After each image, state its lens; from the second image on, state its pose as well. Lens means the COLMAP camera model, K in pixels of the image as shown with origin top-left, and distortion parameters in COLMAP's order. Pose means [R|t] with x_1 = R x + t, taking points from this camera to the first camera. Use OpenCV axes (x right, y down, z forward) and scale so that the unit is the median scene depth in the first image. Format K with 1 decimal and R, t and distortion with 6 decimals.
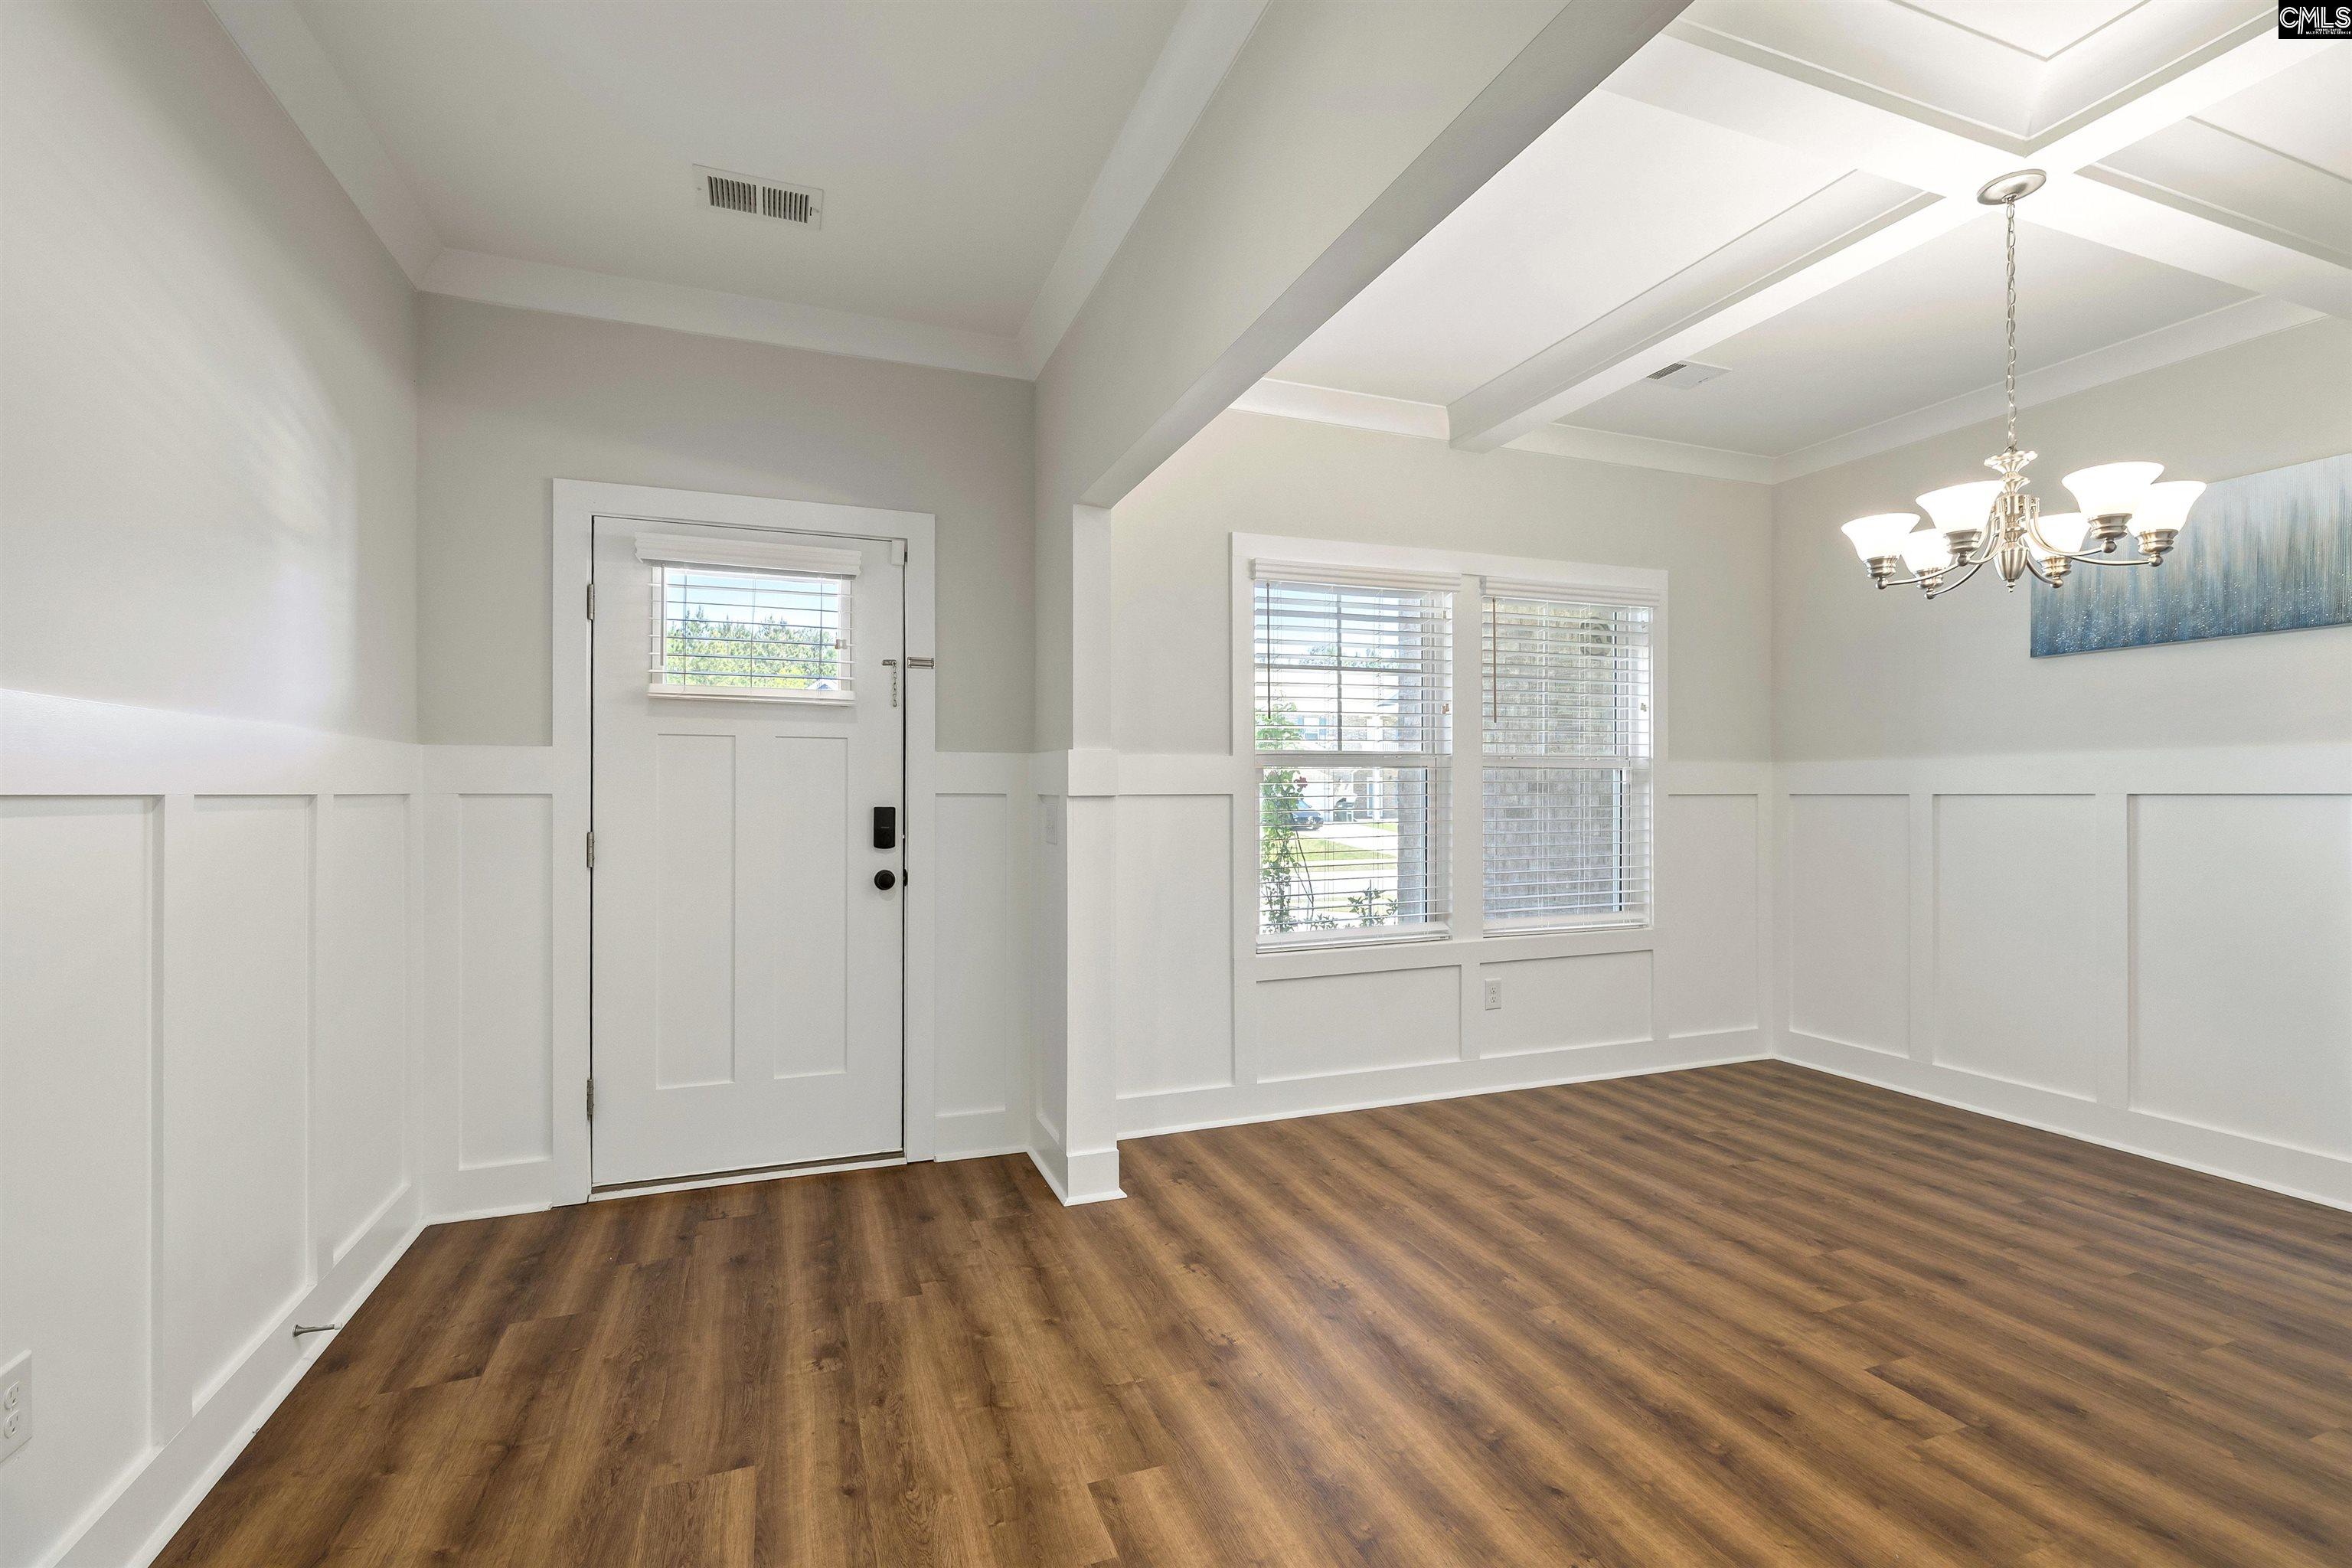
lens RADIAL K [[1033.5, 0, 1176.0], [0, 1033.5, 784.0], [0, 0, 1]] dist [0.000010, 0.000251]
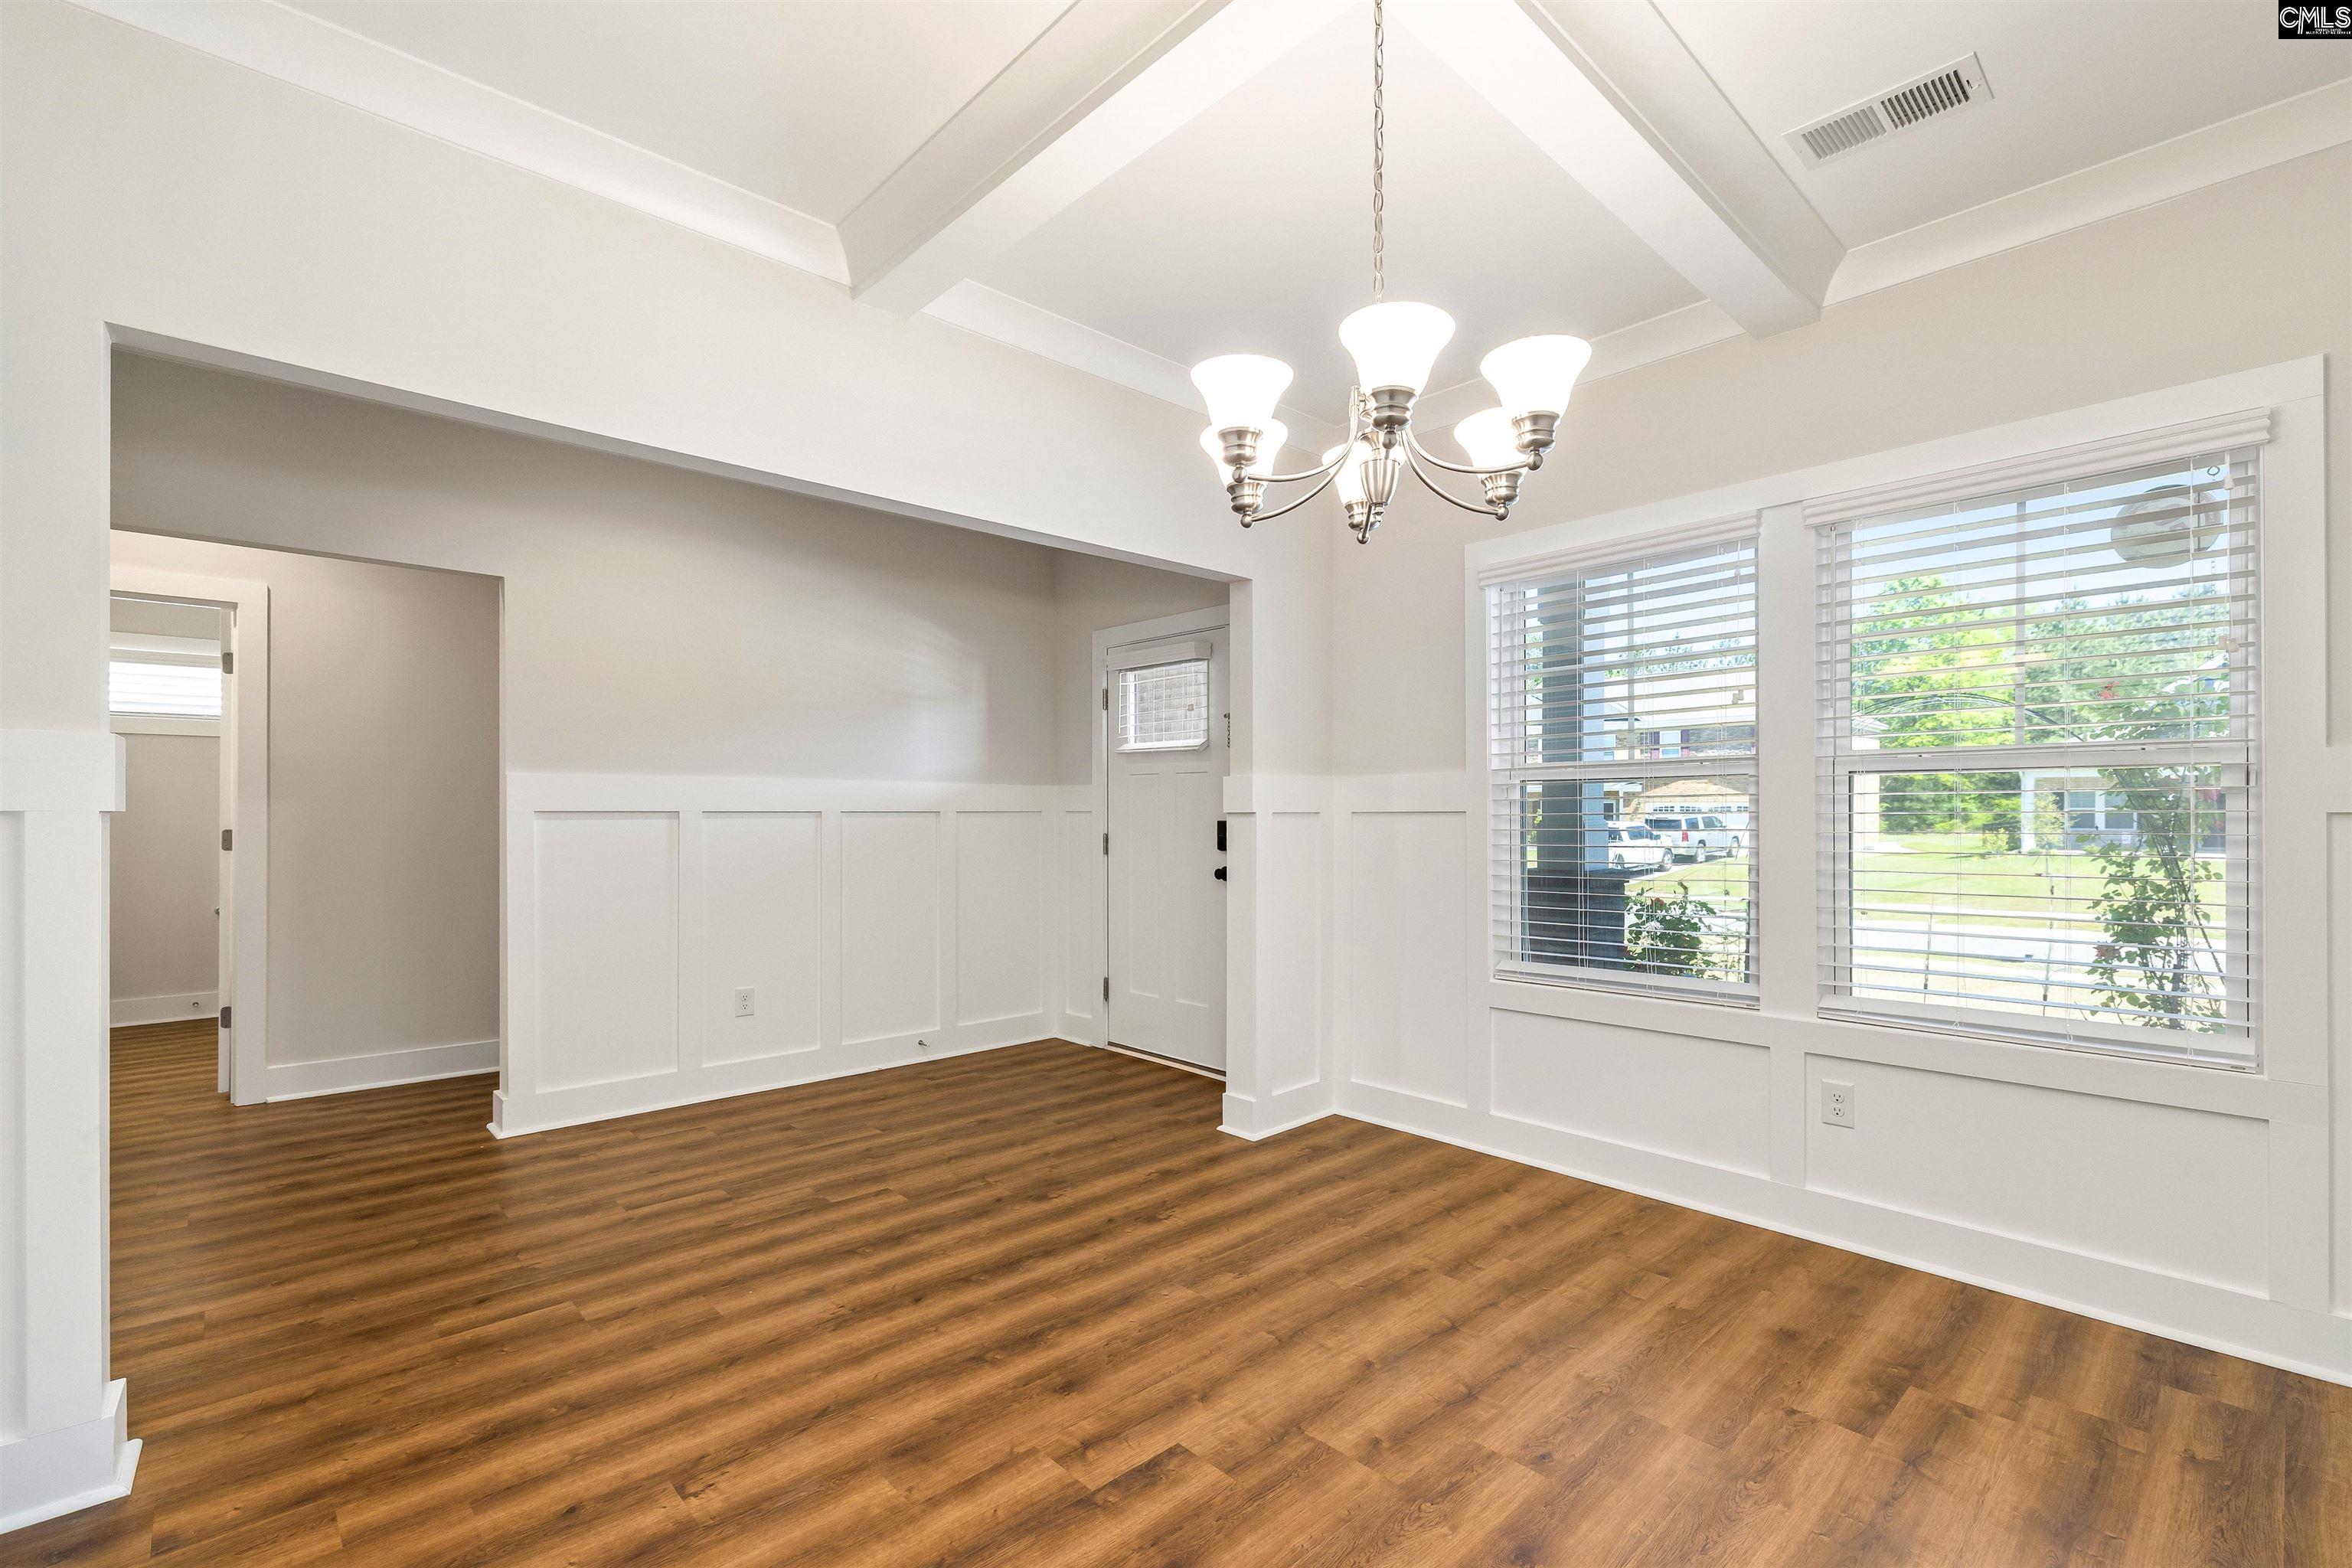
lens RADIAL K [[1041.8, 0, 1187.1], [0, 1041.8, 808.6], [0, 0, 1]] dist [0.003577, 0.000389]
pose [[0.377645, -0.002118, -0.925948, 1.090202], [0.010209, 0.999946, 0.001877, 0.003096], [0.925894, -0.010161, 0.377647, 0.475935]]
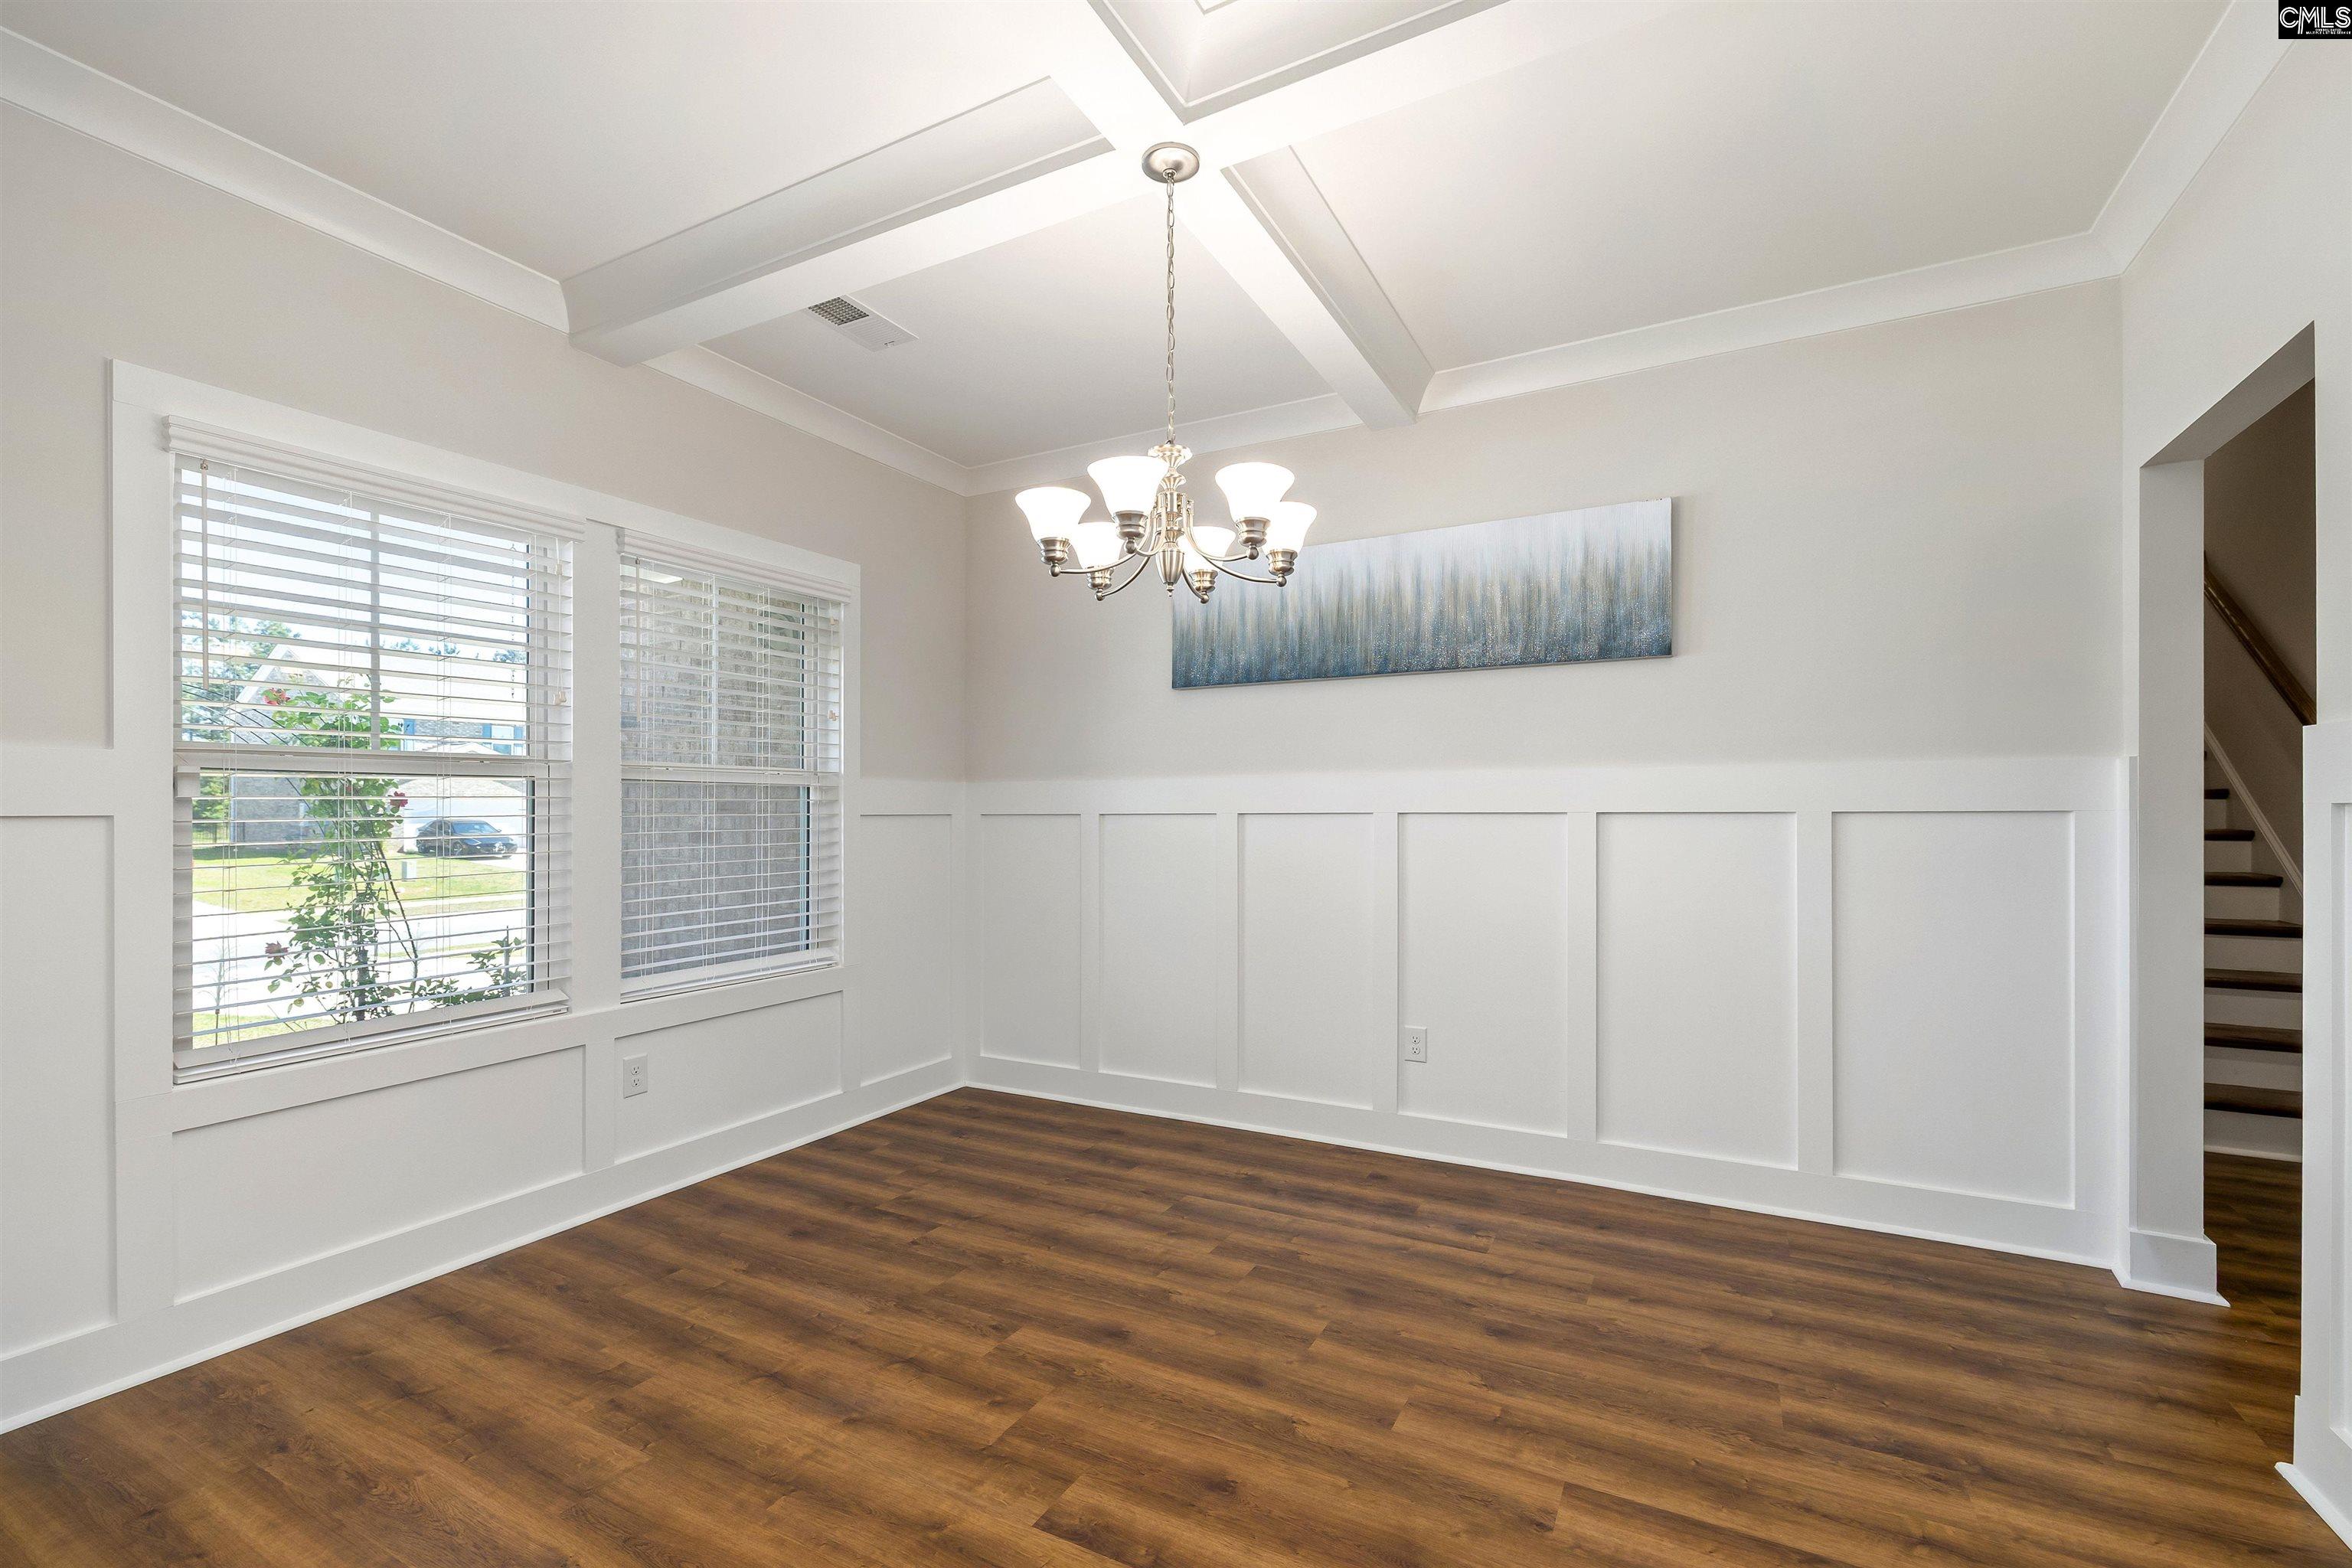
lens RADIAL K [[1007.2, 0, 1180.1], [0, 1007.2, 817.6], [0, 0, 1]] dist [-0.000341, 0.000049]
pose [[0.755230, -0.004640, 0.655443, 0.171989], [-0.003499, 0.999932, 0.011110, 0.002950], [-0.655450, -0.010684, 0.755163, 0.240967]]
